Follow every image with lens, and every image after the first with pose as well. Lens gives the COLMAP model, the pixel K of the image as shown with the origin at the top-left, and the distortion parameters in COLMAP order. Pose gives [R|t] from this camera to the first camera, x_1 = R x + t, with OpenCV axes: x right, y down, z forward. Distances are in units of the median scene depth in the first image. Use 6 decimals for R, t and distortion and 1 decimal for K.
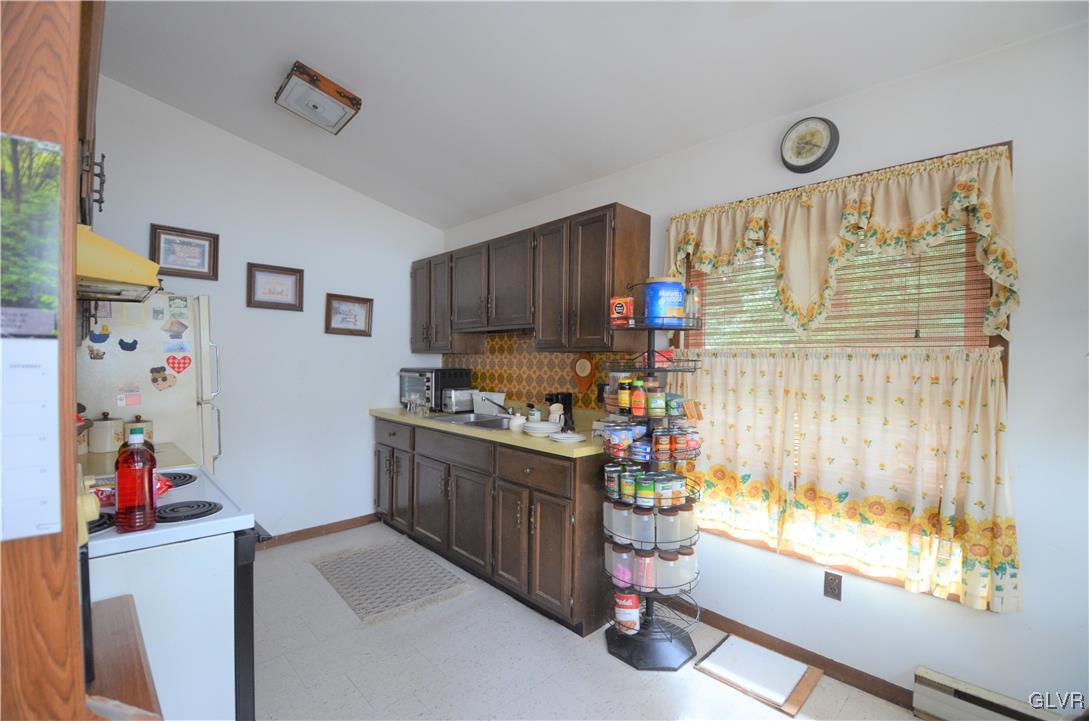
lens RADIAL K [[475.0, 0, 549.9], [0, 475.0, 362.1], [0, 0, 1]] dist [0.000696, 0.000005]
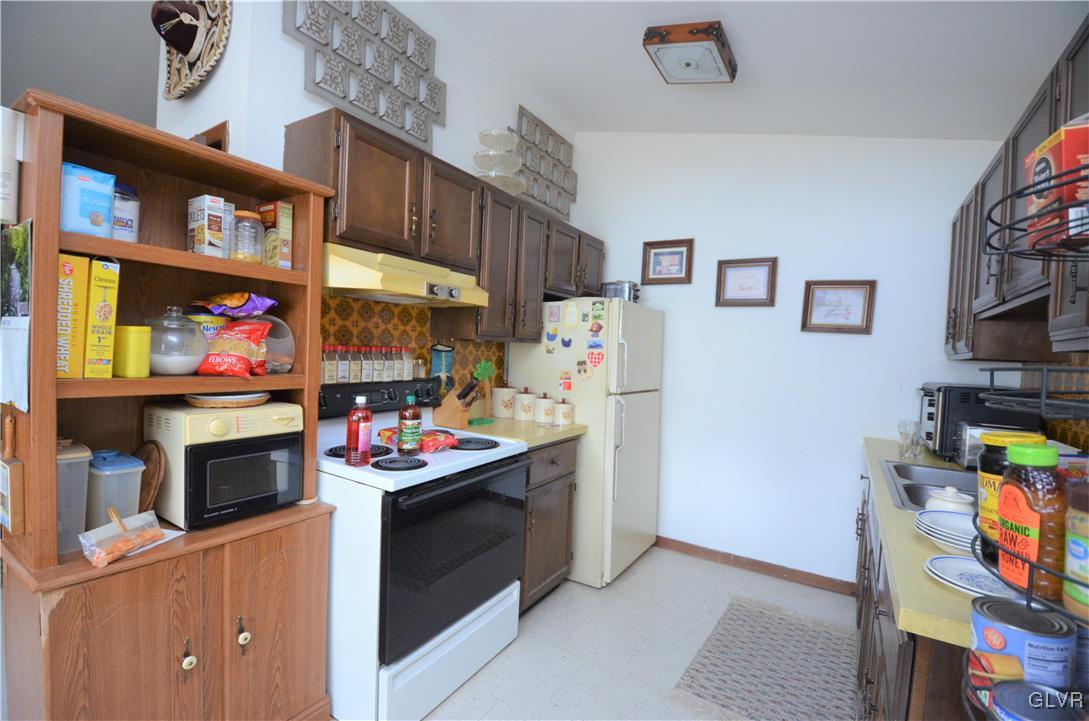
lens RADIAL K [[475.0, 0, 550.5], [0, 475.0, 363.0], [0, 0, 1]] dist [0.000696, 0.000005]
pose [[0.240279, 0.024733, -0.970389, 0.243677], [-0.046963, 0.998801, 0.013829, 0.002260], [0.969567, 0.042250, 0.241153, 0.471313]]
